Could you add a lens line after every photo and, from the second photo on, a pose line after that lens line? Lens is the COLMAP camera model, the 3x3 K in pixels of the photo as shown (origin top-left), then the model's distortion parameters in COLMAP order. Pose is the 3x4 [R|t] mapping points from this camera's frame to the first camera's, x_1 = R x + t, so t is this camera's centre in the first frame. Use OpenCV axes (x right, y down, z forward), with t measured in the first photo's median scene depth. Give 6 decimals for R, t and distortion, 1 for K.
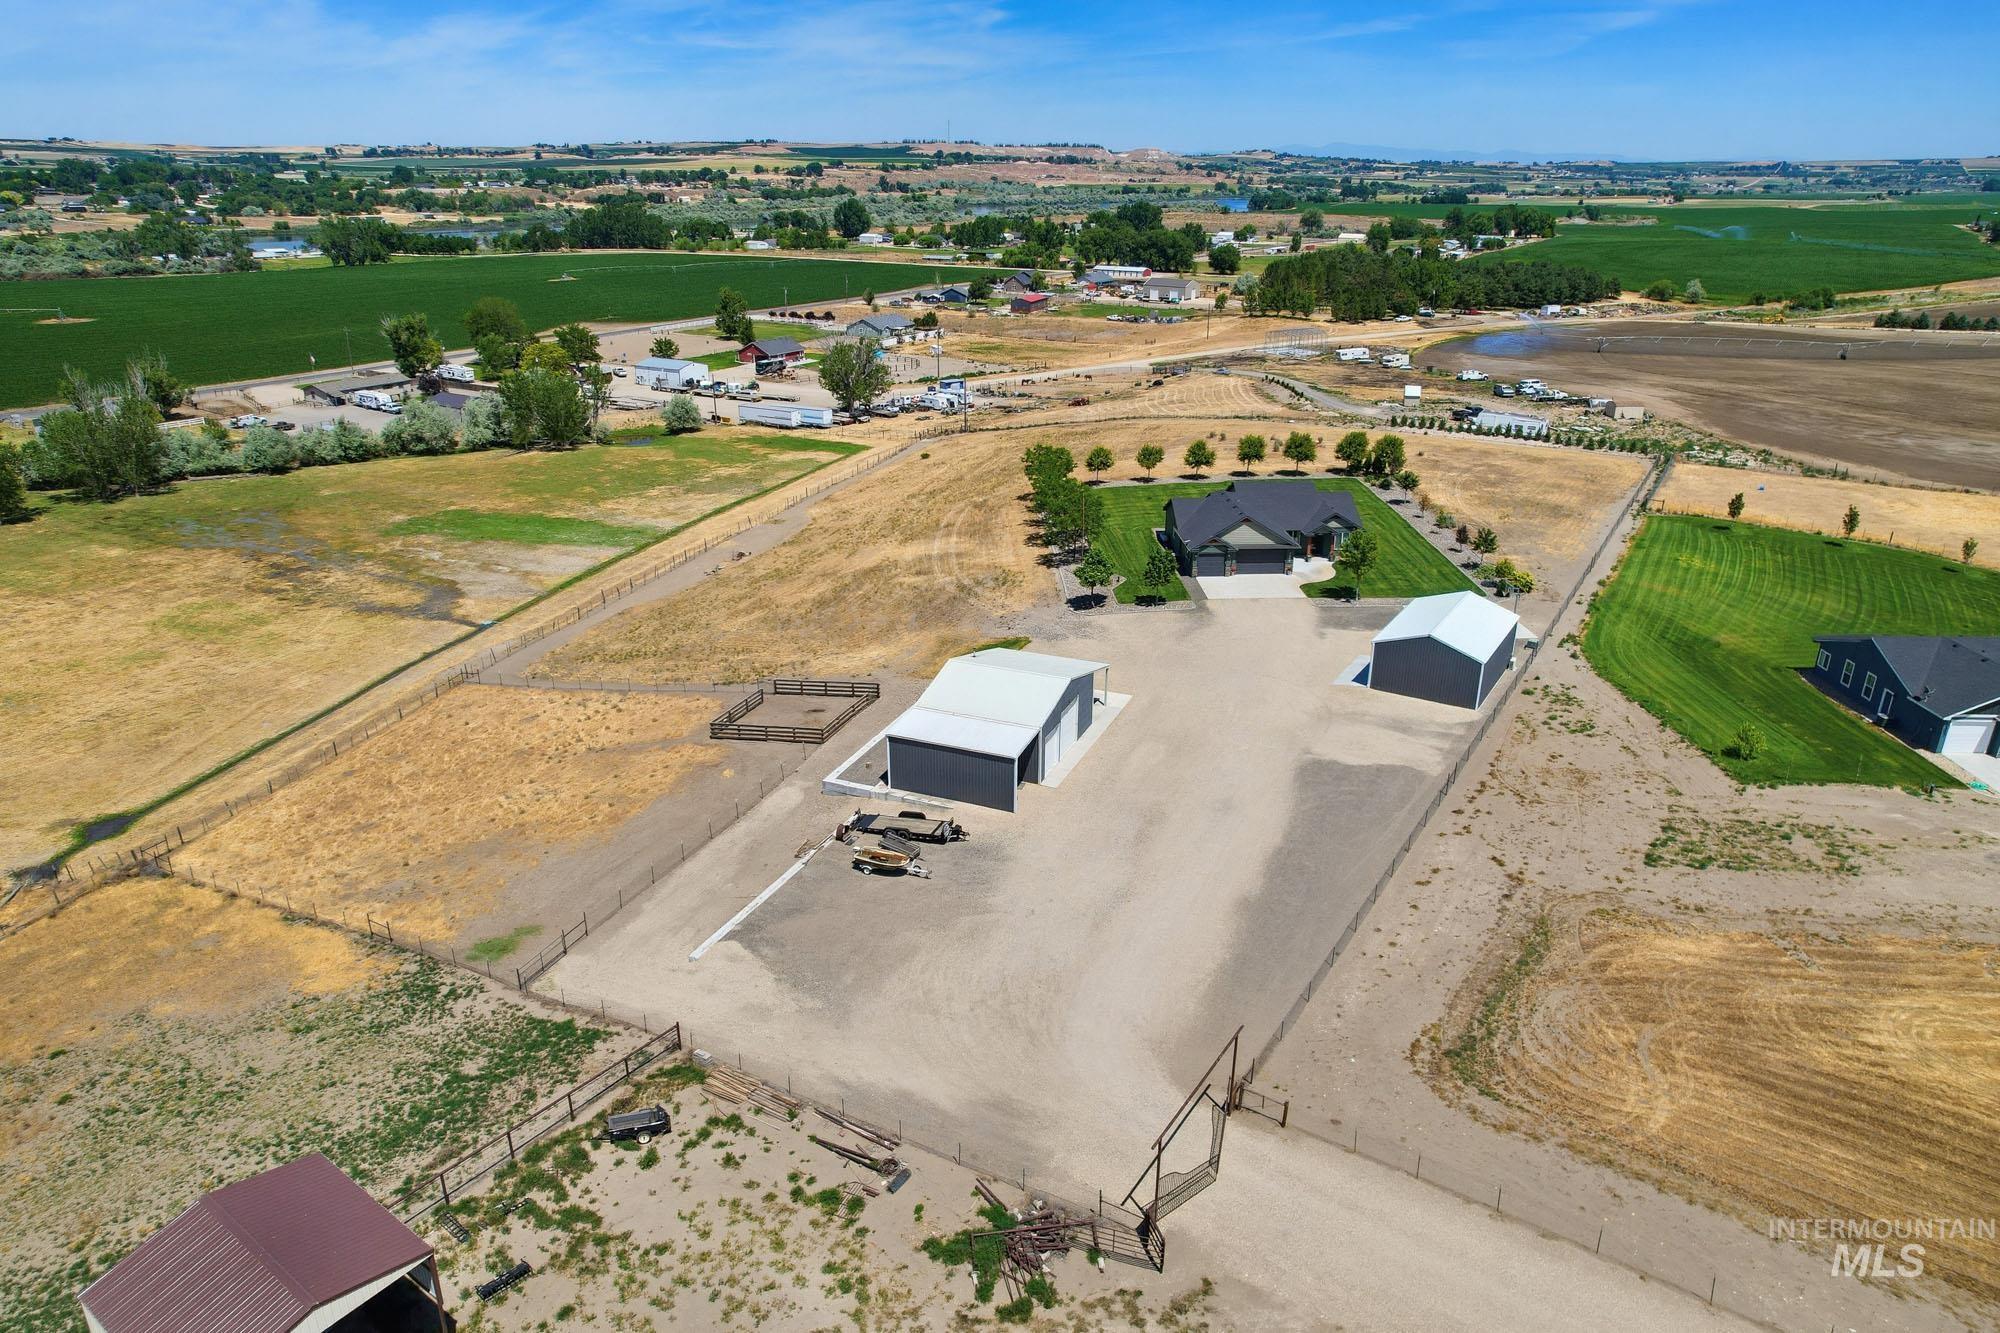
lens RADIAL K [[1280.4, 0, 1000.0], [0, 1280.4, 666.5], [0, 0, 1]] dist [-0.054378, 0.042004]
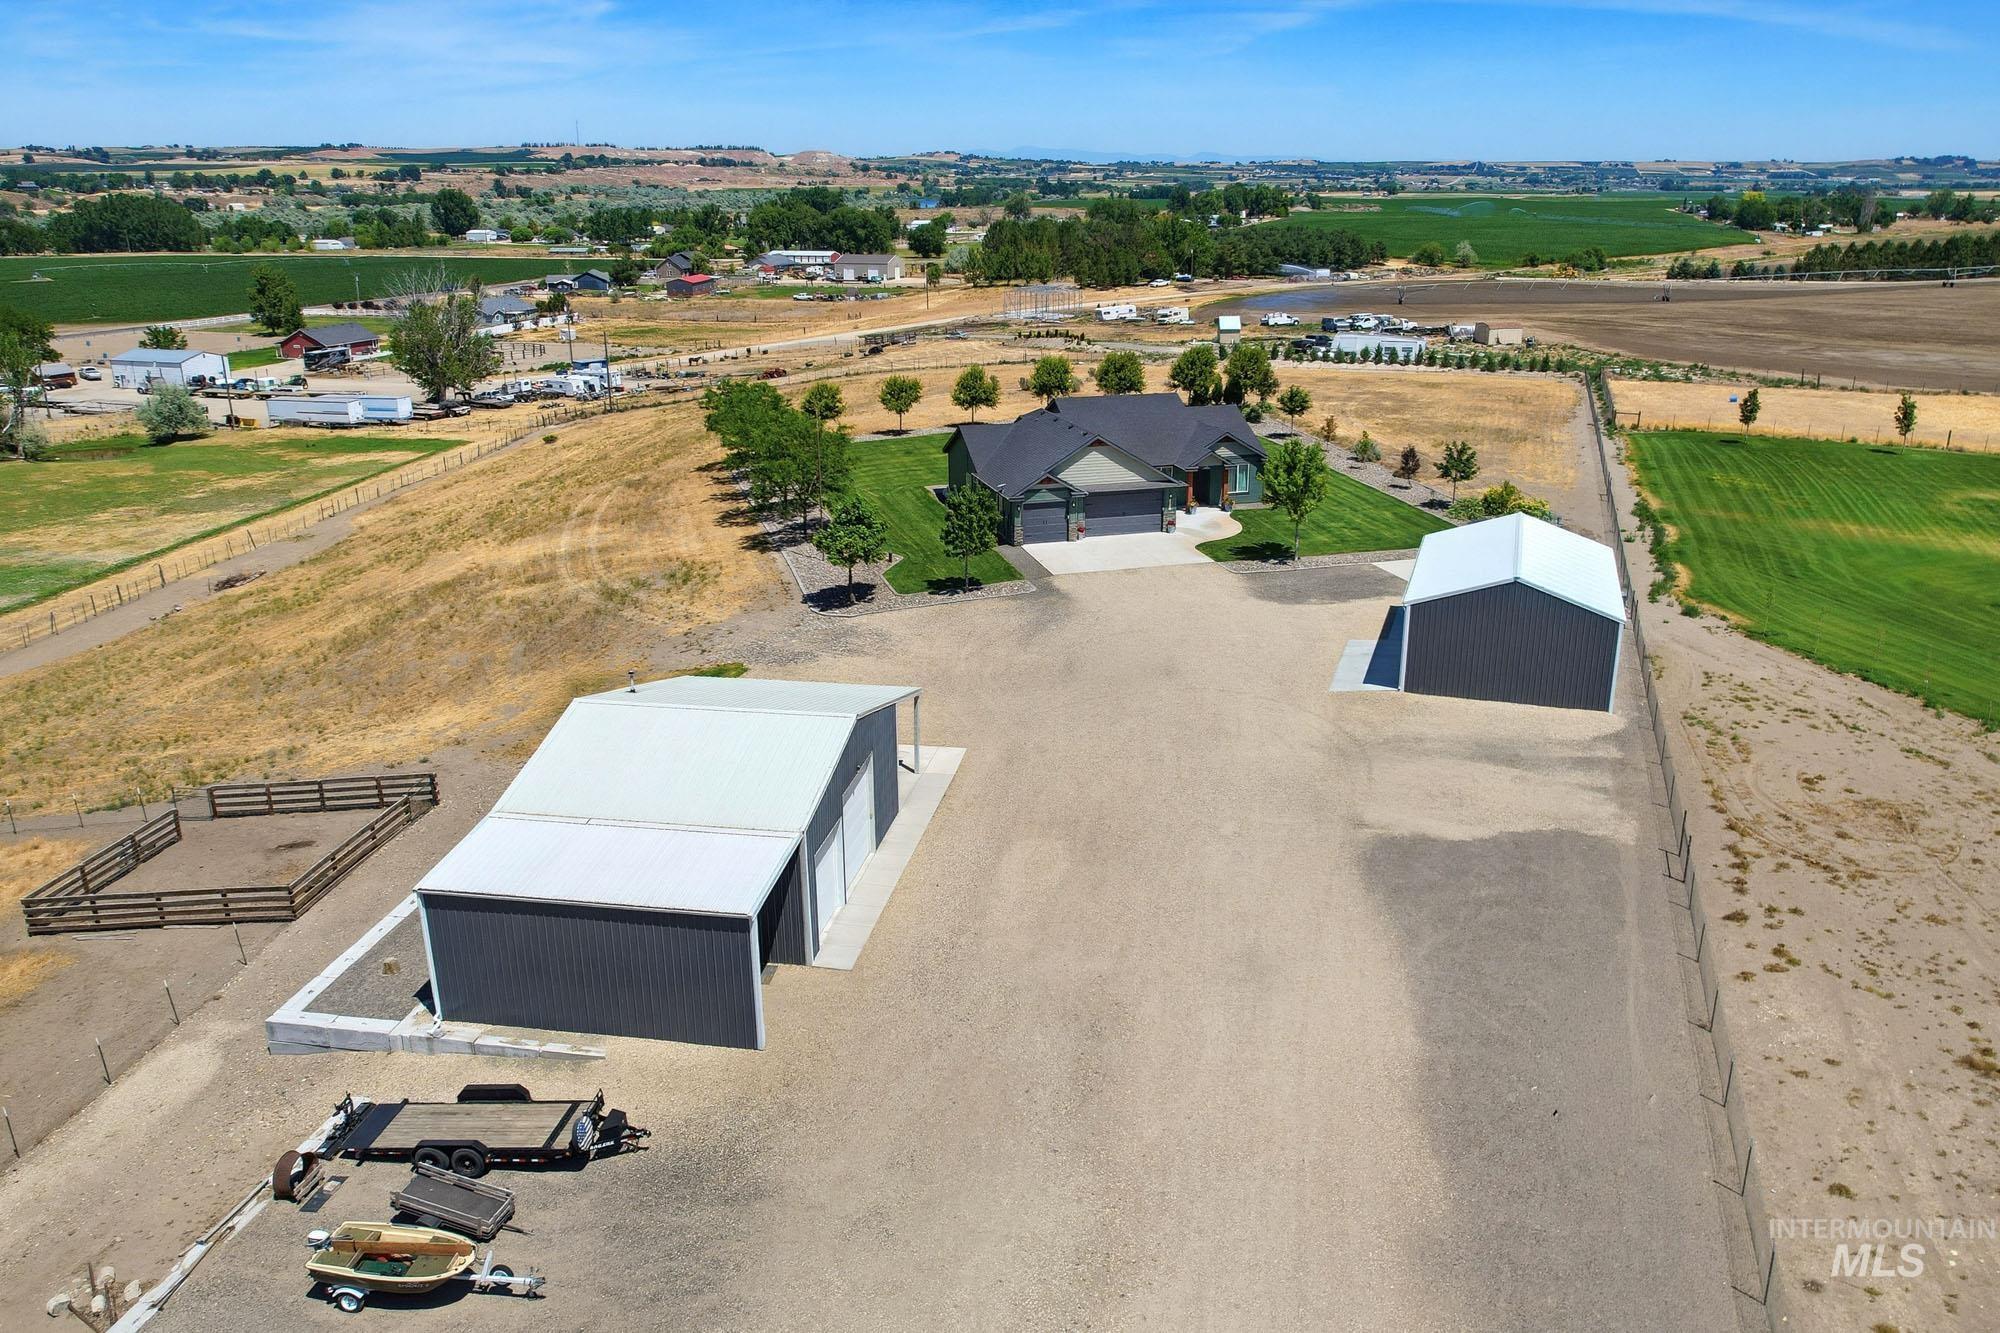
lens RADIAL K [[1280.4, 0, 1000.0], [0, 1280.4, 666.5], [0, 0, 1]] dist [-0.054378, 0.042004]
pose [[0.966749, -0.075622, 0.244291, -0.002950], [0.092199, 0.994100, -0.057136, 0.015127], [-0.238529, 0.077759, 0.968017, 0.371277]]
